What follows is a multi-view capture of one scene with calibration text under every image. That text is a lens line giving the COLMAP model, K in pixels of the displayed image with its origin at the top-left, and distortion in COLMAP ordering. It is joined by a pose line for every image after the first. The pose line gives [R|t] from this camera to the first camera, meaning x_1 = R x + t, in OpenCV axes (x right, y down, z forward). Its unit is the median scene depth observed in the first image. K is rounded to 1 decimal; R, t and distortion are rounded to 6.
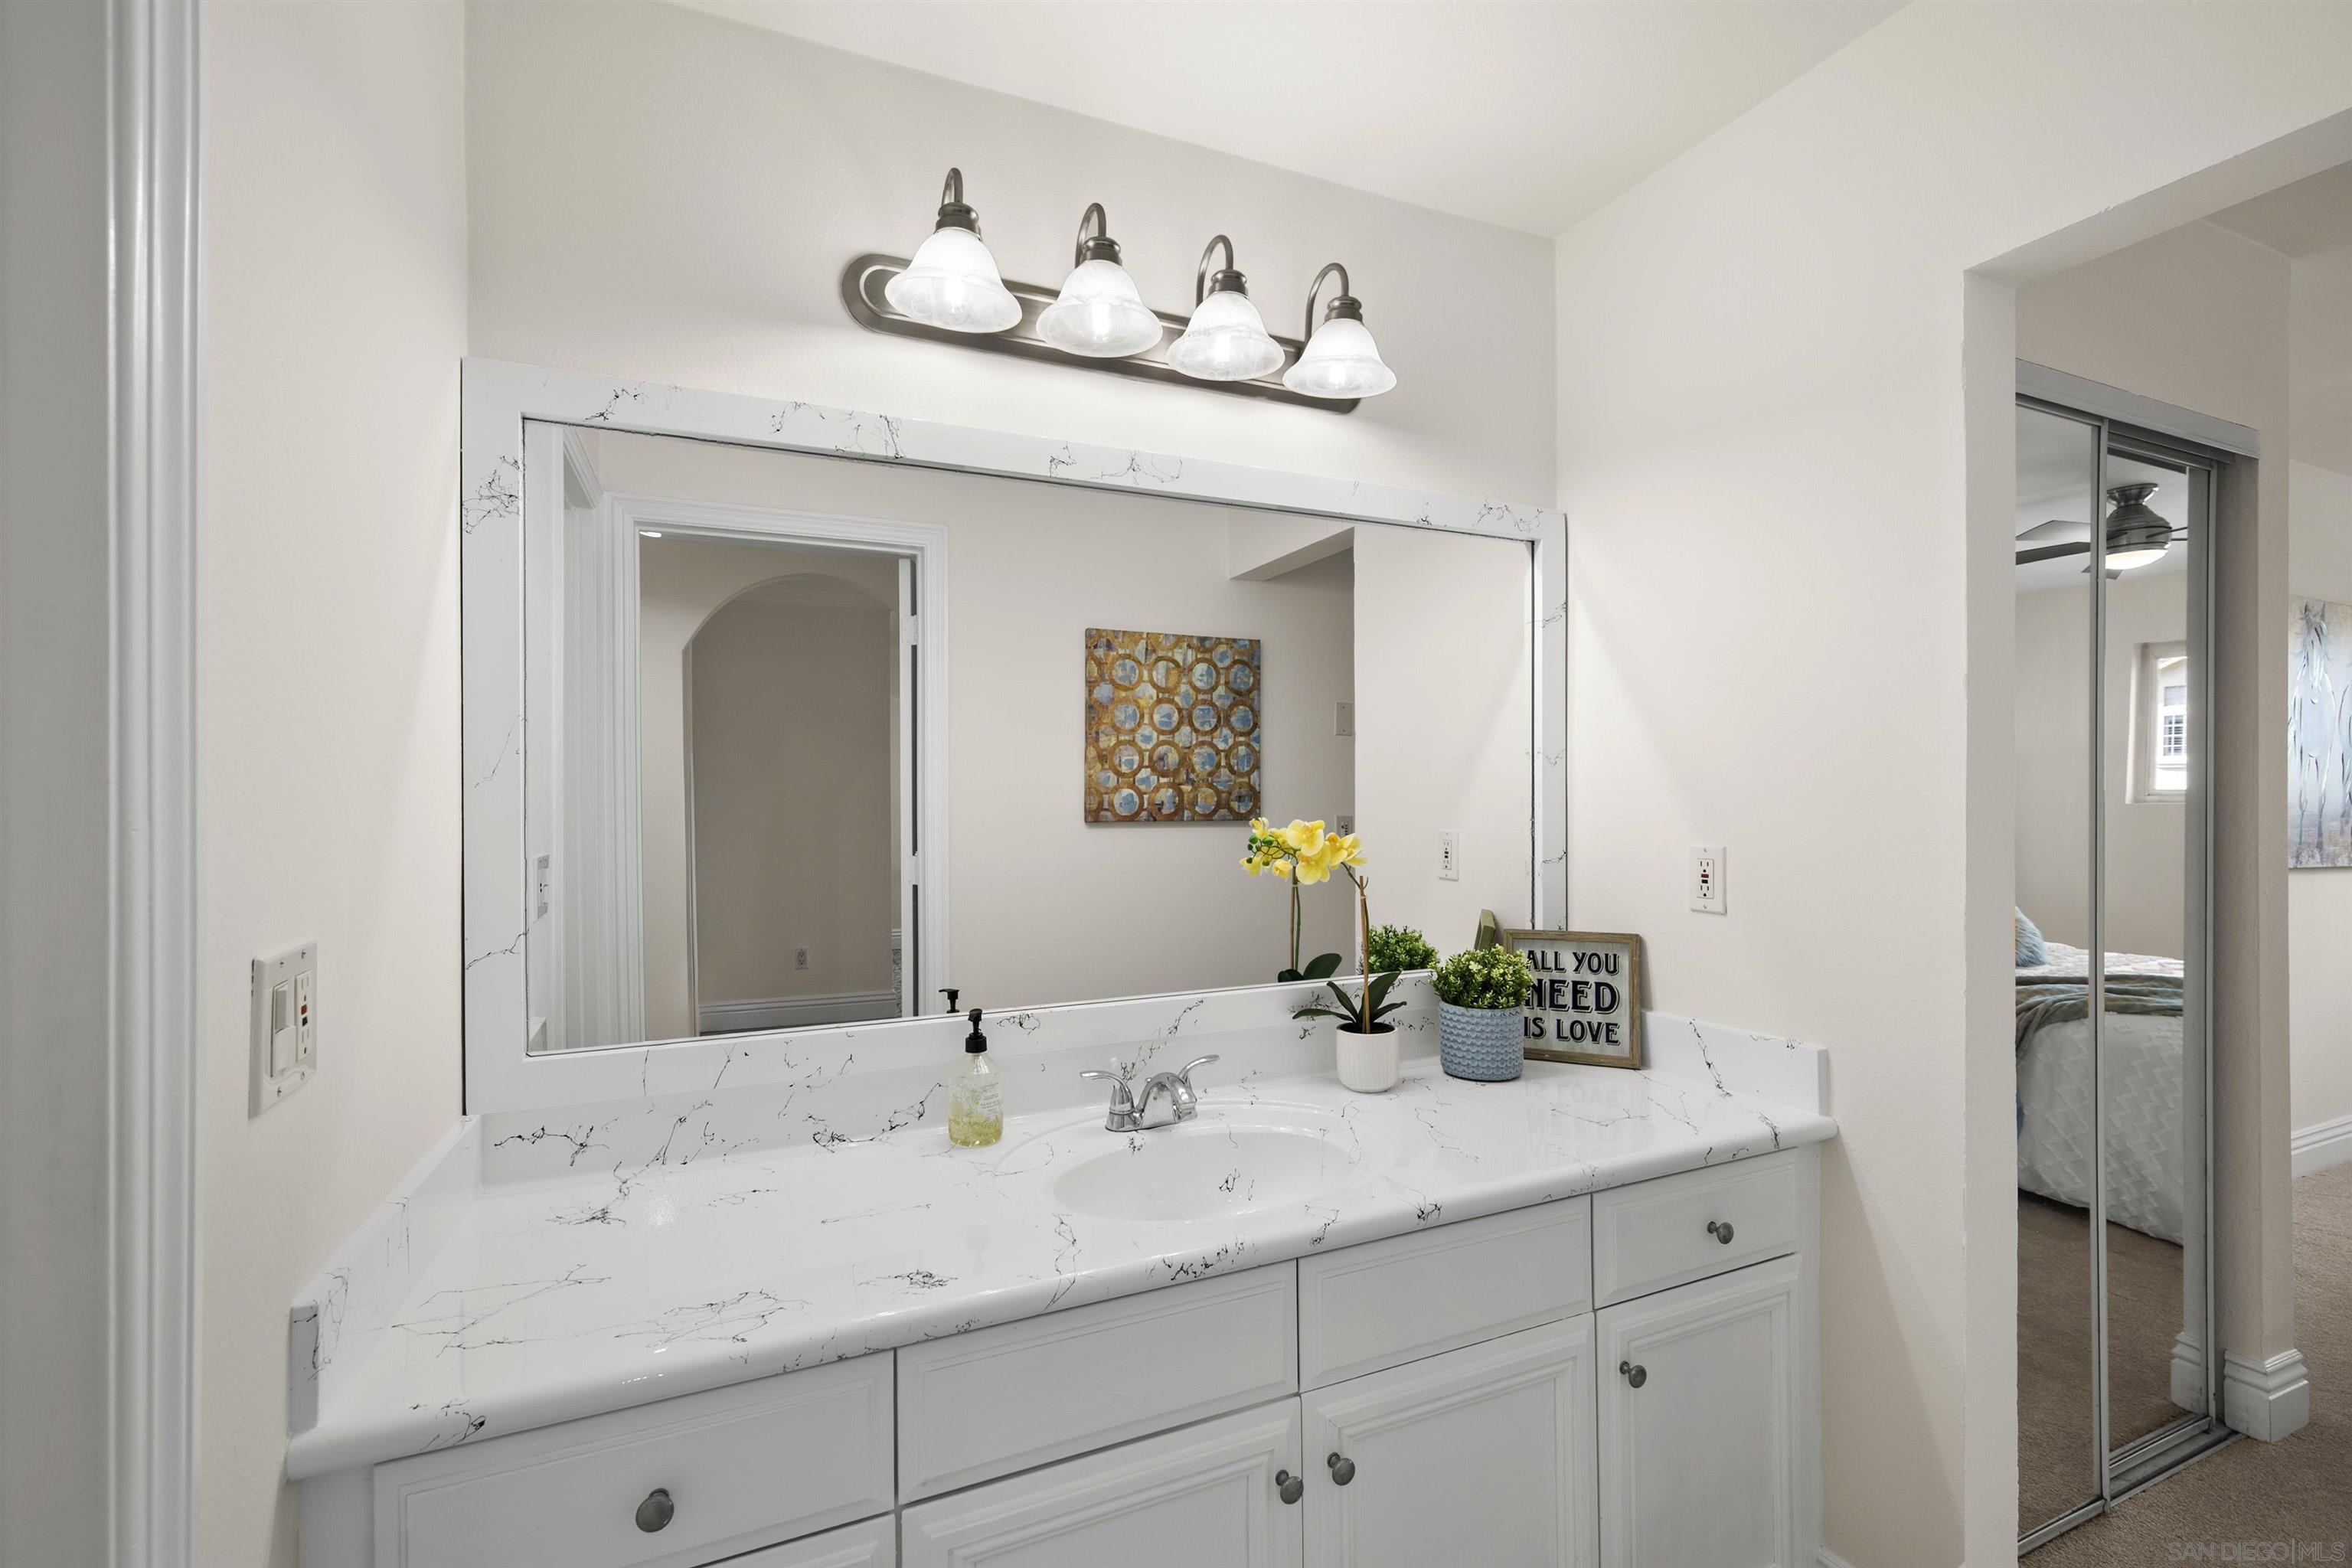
lens RADIAL K [[1020.2, 0, 1173.1], [0, 1020.2, 746.5], [0, 0, 1]] dist [0.000101, 0.000059]
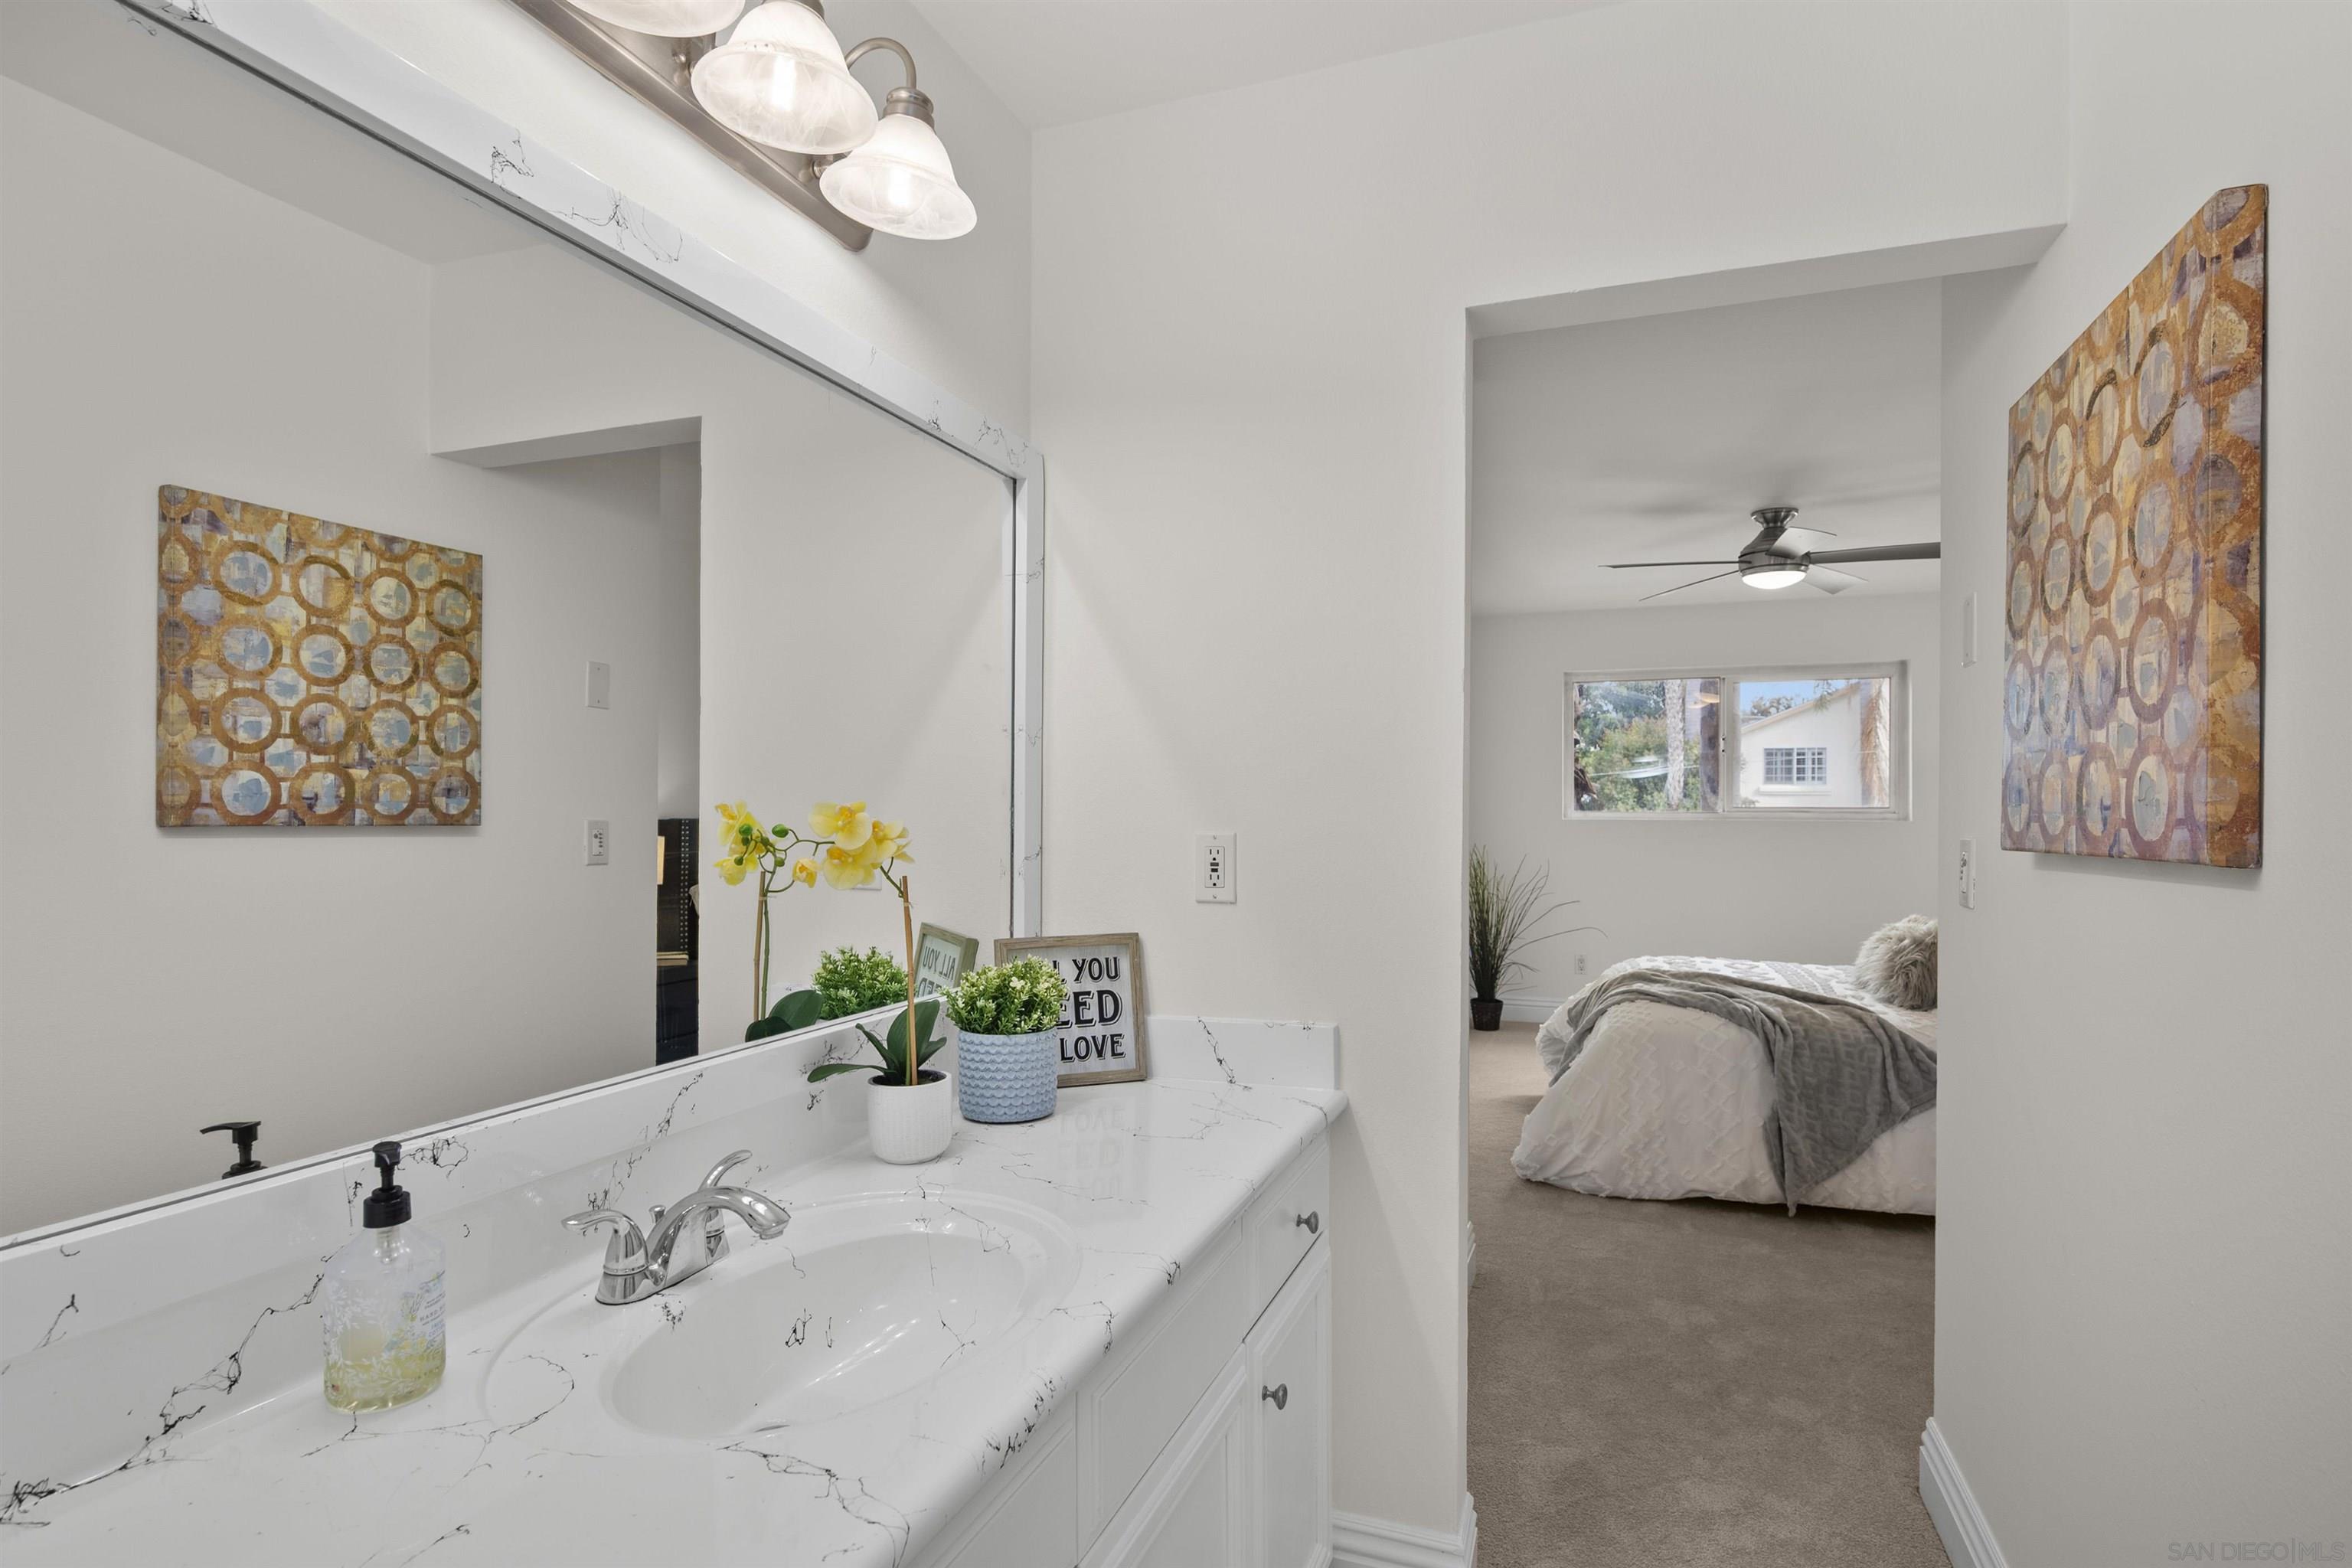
lens RADIAL K [[1200.6, 0, 1176.3], [0, 1200.6, 778.5], [0, 0, 1]] dist [0.001328, -0.000073]
pose [[0.701635, 0.025202, 0.712090, -0.160951], [-0.036524, 0.999333, 0.000620, 0.025394], [-0.711600, -0.026444, 0.702087, 0.129799]]
